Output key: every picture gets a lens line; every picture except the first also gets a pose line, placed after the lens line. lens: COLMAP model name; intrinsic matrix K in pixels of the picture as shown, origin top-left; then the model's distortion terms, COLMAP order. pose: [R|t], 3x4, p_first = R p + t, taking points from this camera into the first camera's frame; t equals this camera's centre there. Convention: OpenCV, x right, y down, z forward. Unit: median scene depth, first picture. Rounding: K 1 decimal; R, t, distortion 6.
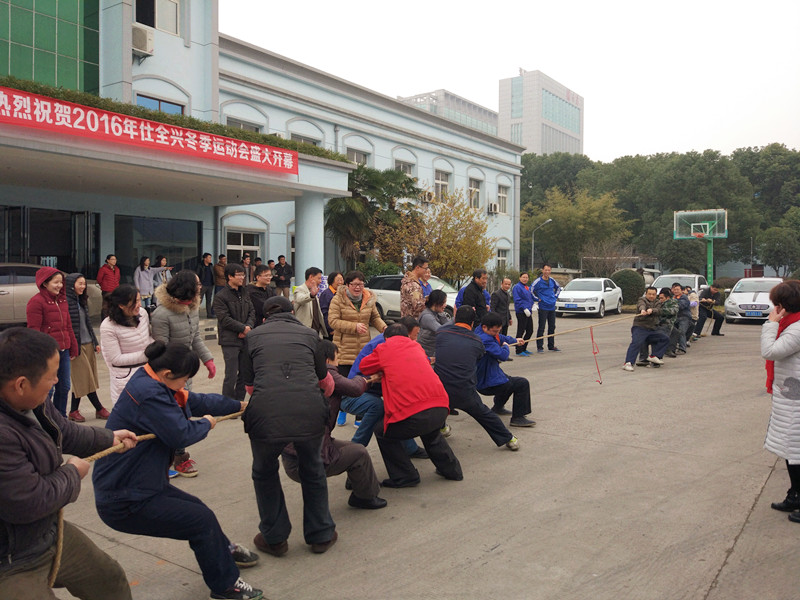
lens RADIAL K [[667.8, 0, 396.5], [0, 667.8, 274.7], [0, 0, 1]] dist [0.109215, -0.186851]
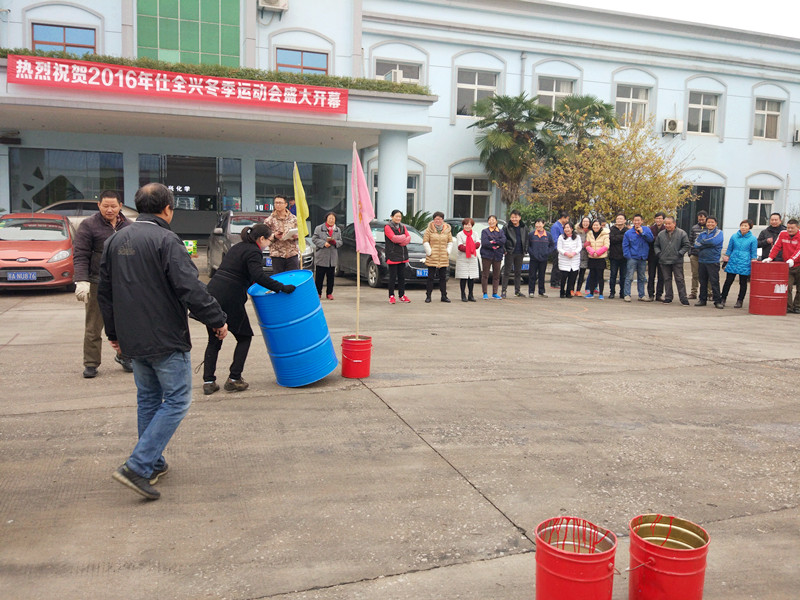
lens RADIAL K [[667.8, 0, 407.2], [0, 667.8, 280.6], [0, 0, 1]] dist [0.109215, -0.186851]
pose [[0.817880, 0.071247, -0.570961, 0.394904], [-0.022094, 0.995461, 0.092570, 0.002371], [0.574965, -0.063096, 0.815741, 0.187081]]
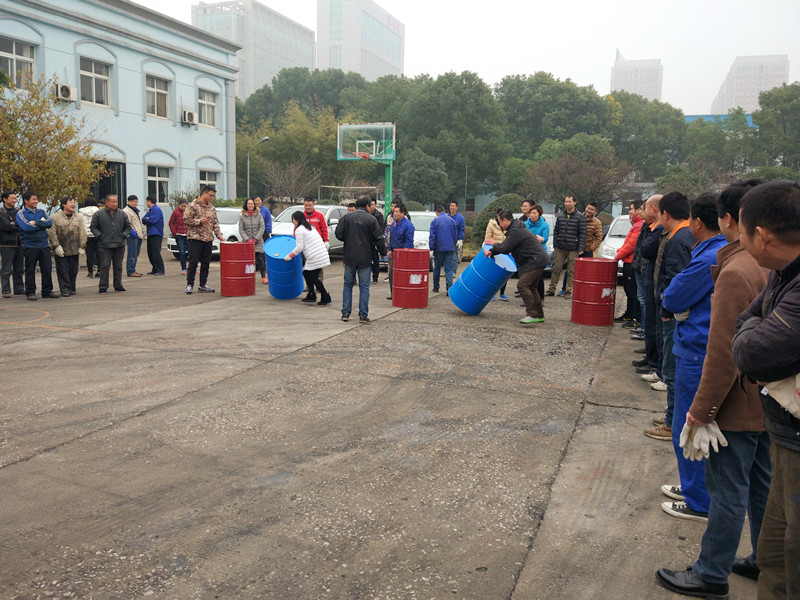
lens RADIAL K [[667.8, 0, 393.5], [0, 667.8, 285.5], [0, 0, 1]] dist [0.109215, -0.186851]
pose [[0.970253, -0.007292, 0.241983, 0.319089], [-0.021380, 0.993060, 0.115648, 0.001043], [-0.241147, -0.117381, 0.963364, 0.243995]]
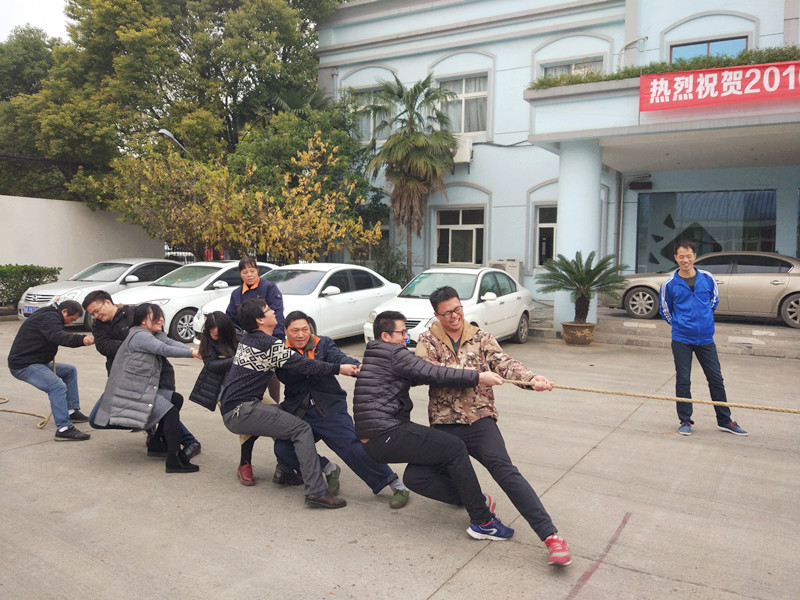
lens RADIAL K [[667.8, 0, 403.7], [0, 667.8, 267.0], [0, 0, 1]] dist [0.109215, -0.186851]
pose [[0.095812, 0.016689, -0.995260, 0.198701], [-0.018979, 0.999708, 0.014937, -0.000471], [0.995218, 0.017458, 0.096101, 0.280070]]
